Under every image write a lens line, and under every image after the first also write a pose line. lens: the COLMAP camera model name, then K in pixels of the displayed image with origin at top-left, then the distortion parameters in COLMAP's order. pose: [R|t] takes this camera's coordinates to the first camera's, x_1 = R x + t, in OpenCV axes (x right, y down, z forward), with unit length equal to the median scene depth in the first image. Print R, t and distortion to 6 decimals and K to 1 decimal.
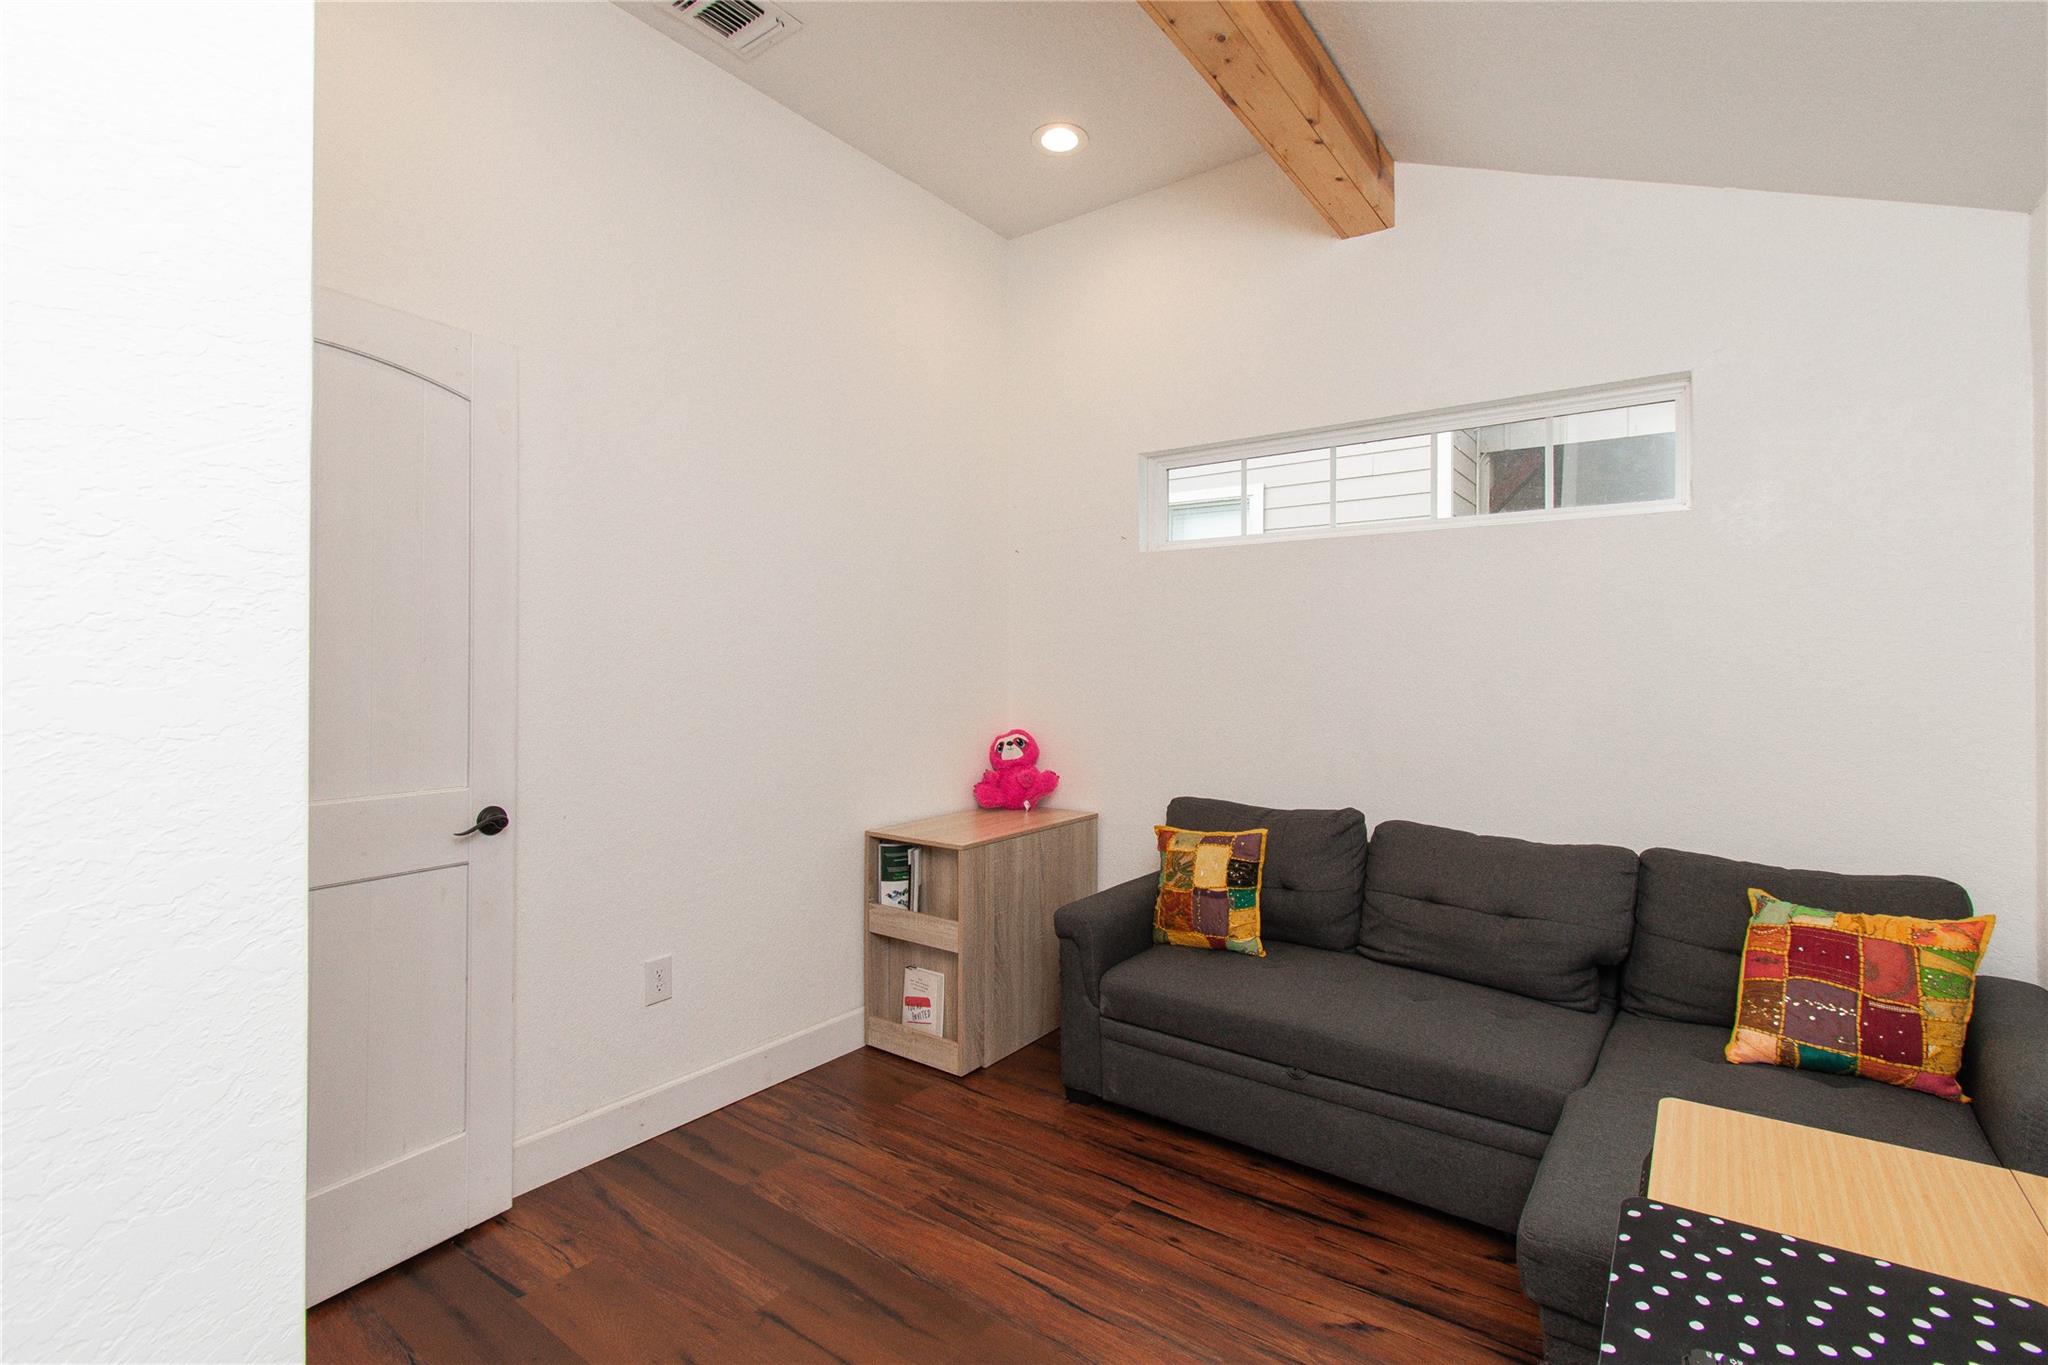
lens RADIAL K [[943.9, 0, 1017.4], [0, 943.9, 670.6], [0, 0, 1]] dist [0.000679, -0.000042]
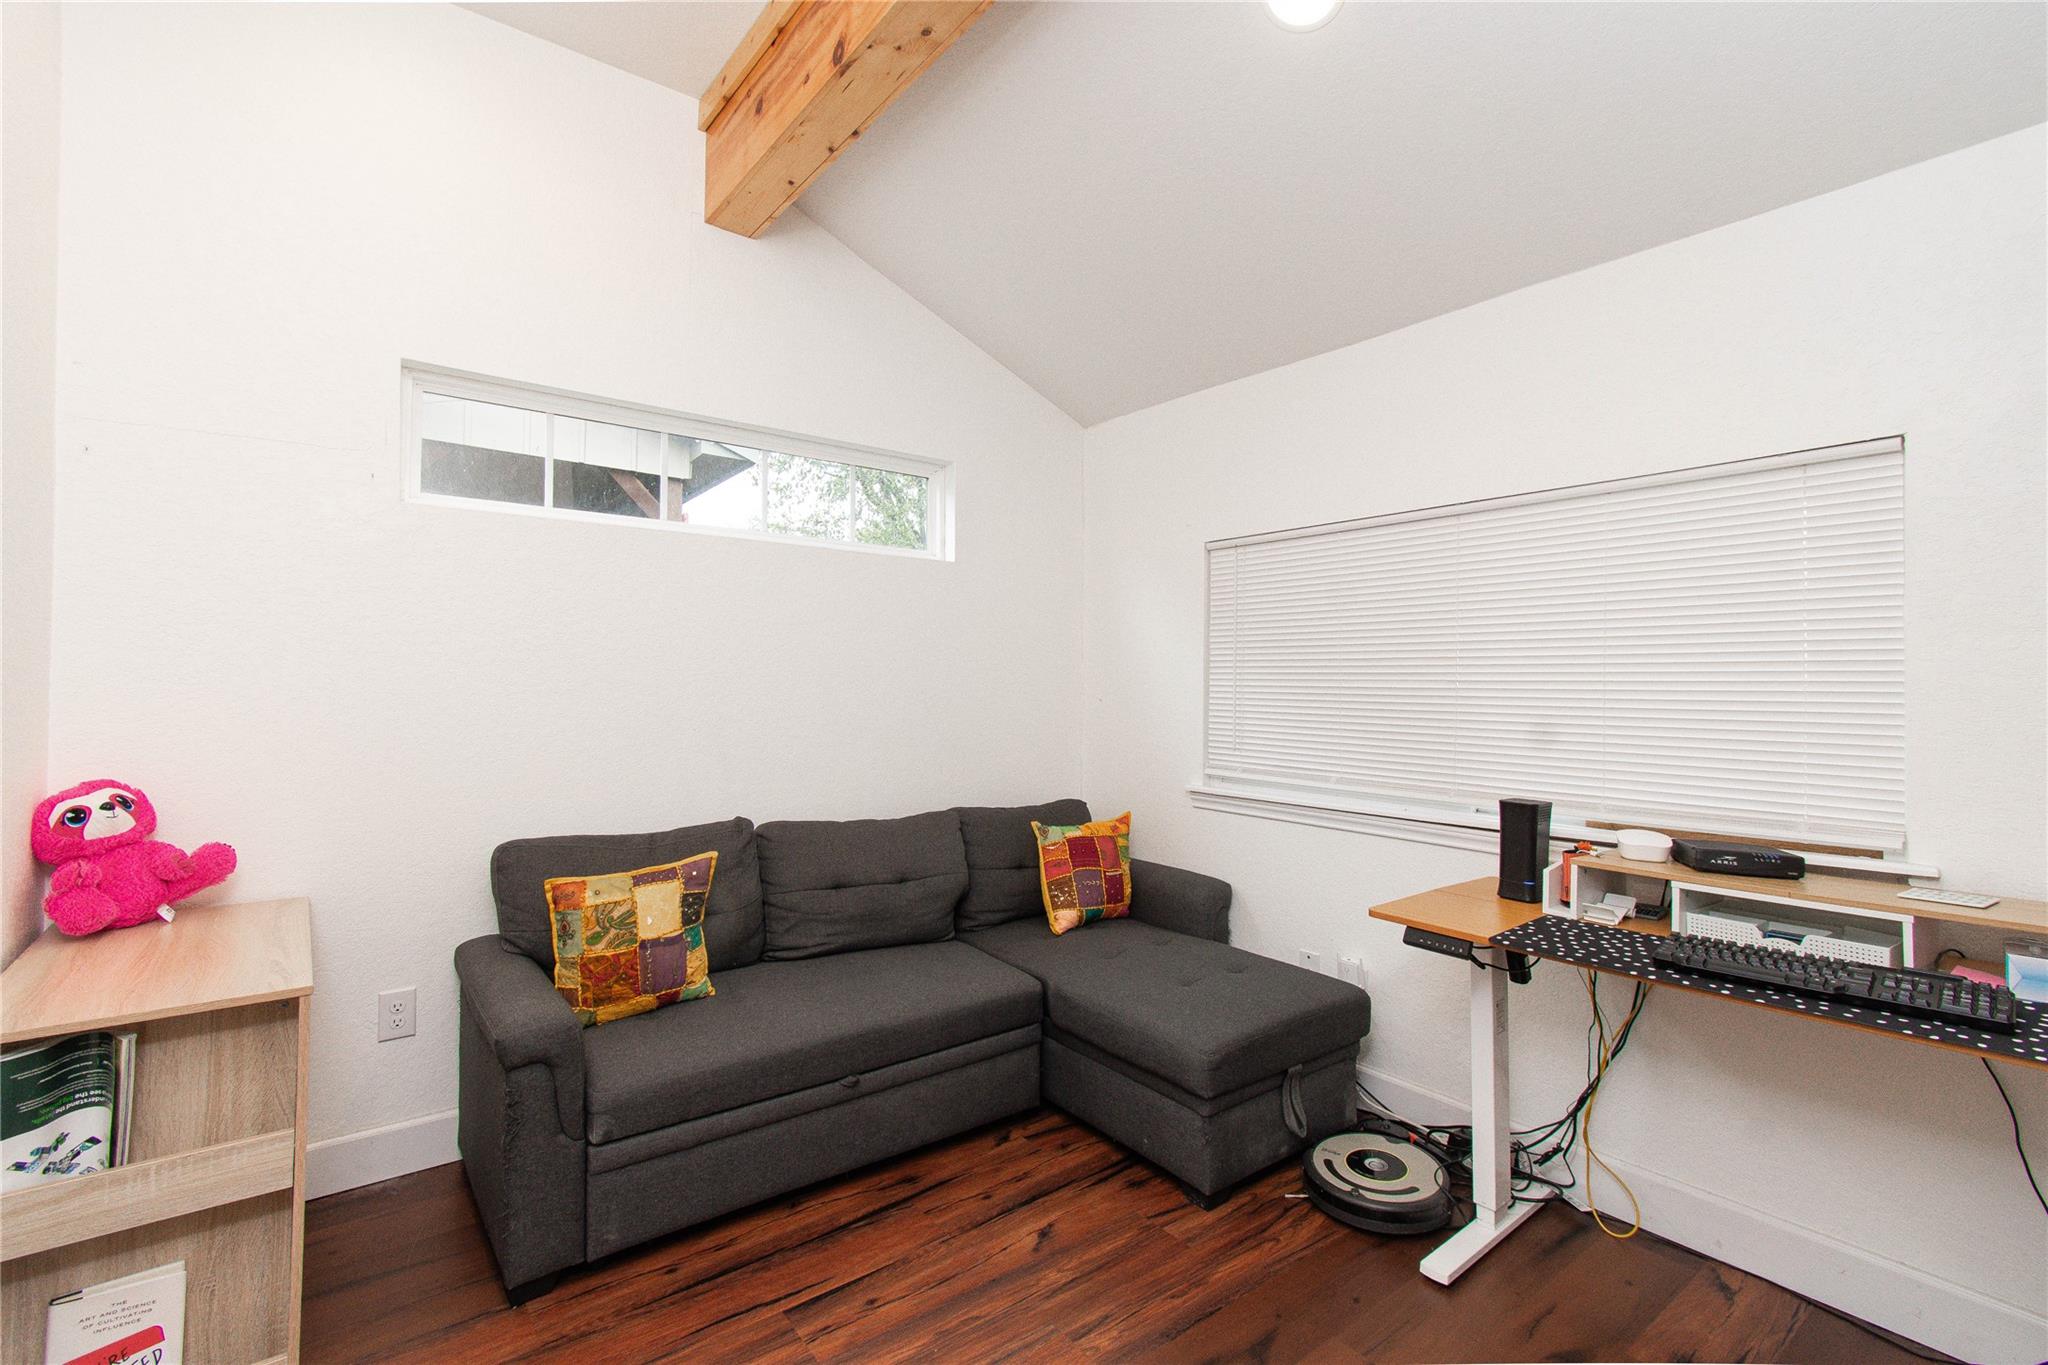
lens RADIAL K [[927.6, 0, 1013.6], [0, 927.6, 677.7], [0, 0, 1]] dist [0.001699, -0.000067]
pose [[0.255623, 0.007453, 0.966748, -0.563097], [-0.005572, 0.999965, -0.006235, 0.007449], [-0.966760, -0.003793, 0.255656, 0.544733]]
